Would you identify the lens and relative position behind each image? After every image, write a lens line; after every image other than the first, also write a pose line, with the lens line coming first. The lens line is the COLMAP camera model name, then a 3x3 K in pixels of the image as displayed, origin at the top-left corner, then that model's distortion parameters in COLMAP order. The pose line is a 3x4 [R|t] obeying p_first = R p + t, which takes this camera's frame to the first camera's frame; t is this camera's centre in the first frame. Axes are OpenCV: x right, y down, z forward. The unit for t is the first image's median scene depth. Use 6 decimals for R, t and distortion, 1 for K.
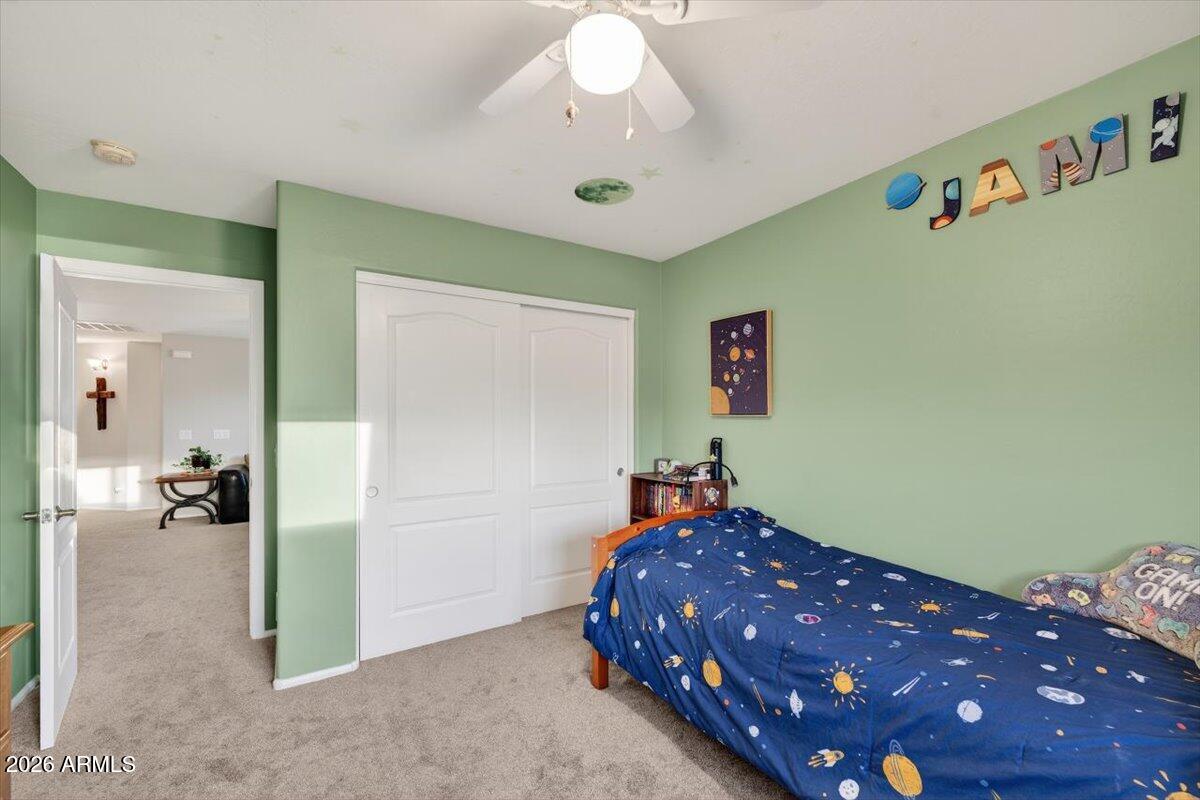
lens RADIAL K [[486.4, 0, 601.7], [0, 486.4, 416.2], [0, 0, 1]] dist [-0.001568, -0.000385]
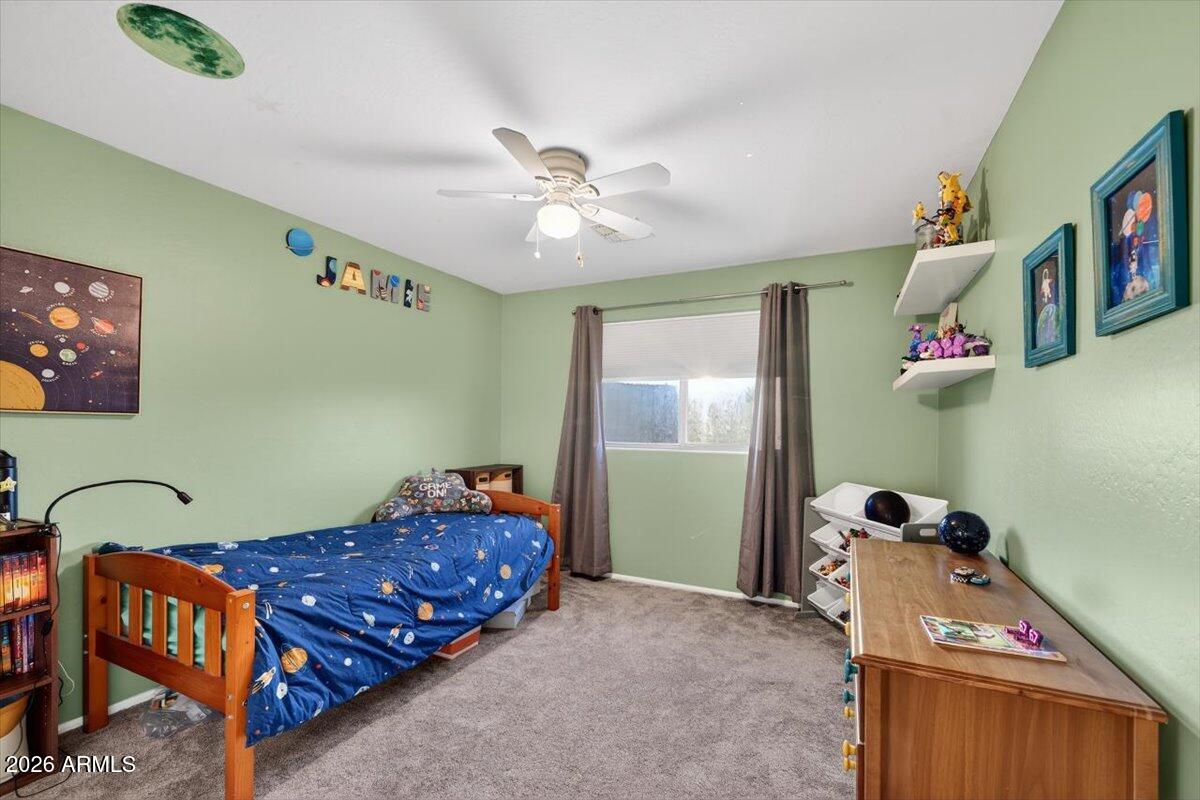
lens RADIAL K [[504.3, 0, 602.1], [0, 504.3, 424.6], [0, 0, 1]] dist [0.000318, 0.000042]
pose [[-0.517005, -0.002494, 0.855978, -1.088645], [-0.013110, 0.999902, -0.005005, 0.013917], [-0.855882, -0.013810, -0.516987, 1.178184]]
